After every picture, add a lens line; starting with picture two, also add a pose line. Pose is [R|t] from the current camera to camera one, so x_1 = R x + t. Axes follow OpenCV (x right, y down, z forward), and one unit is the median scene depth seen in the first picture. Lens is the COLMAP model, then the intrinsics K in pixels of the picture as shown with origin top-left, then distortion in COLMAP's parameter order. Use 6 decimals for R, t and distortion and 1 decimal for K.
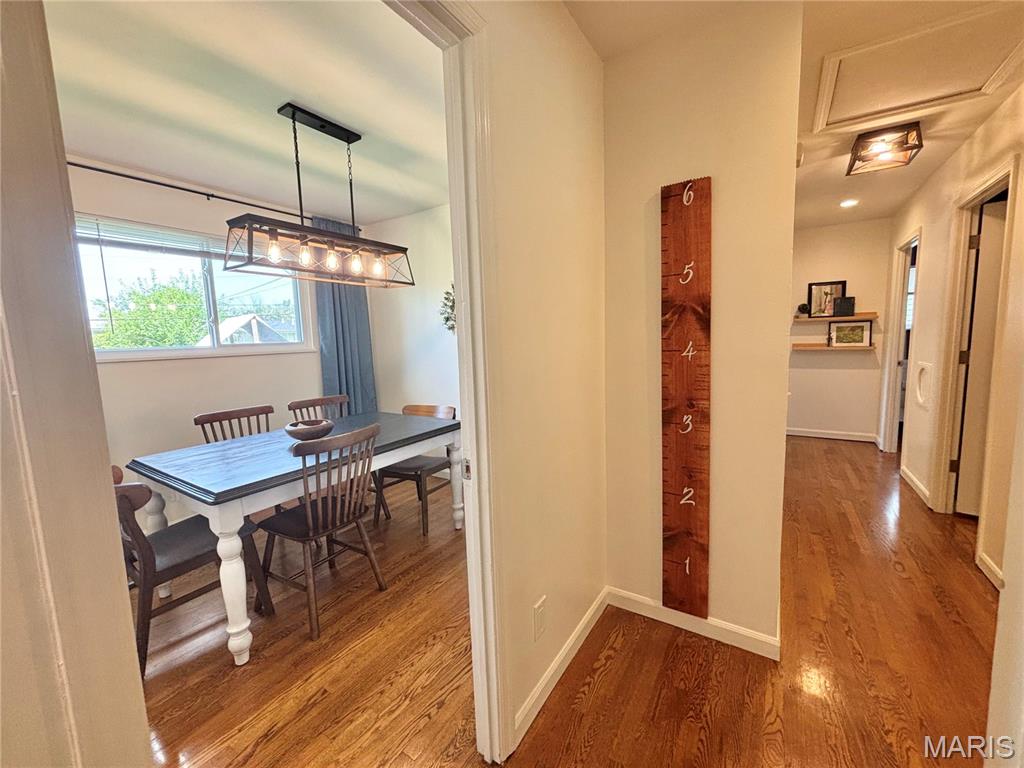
lens RADIAL K [[408.9, 0, 506.0], [0, 408.9, 382.1], [0, 0, 1]] dist [-0.000968, -0.001393]
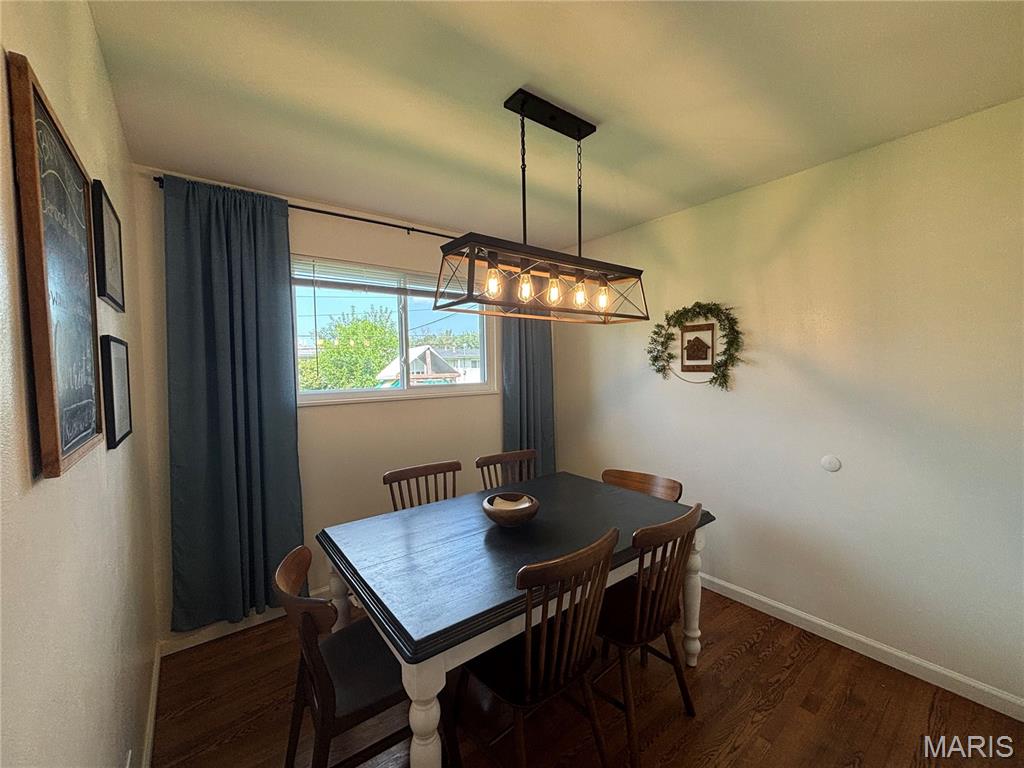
lens RADIAL K [[408.9, 0, 510.9], [0, 408.9, 383.8], [0, 0, 1]] dist [-0.000968, -0.001393]
pose [[0.945158, 0.030128, -0.325220, -0.197490], [-0.048982, 0.997550, -0.049939, -0.068608], [0.322919, 0.063130, 0.944319, 0.216183]]
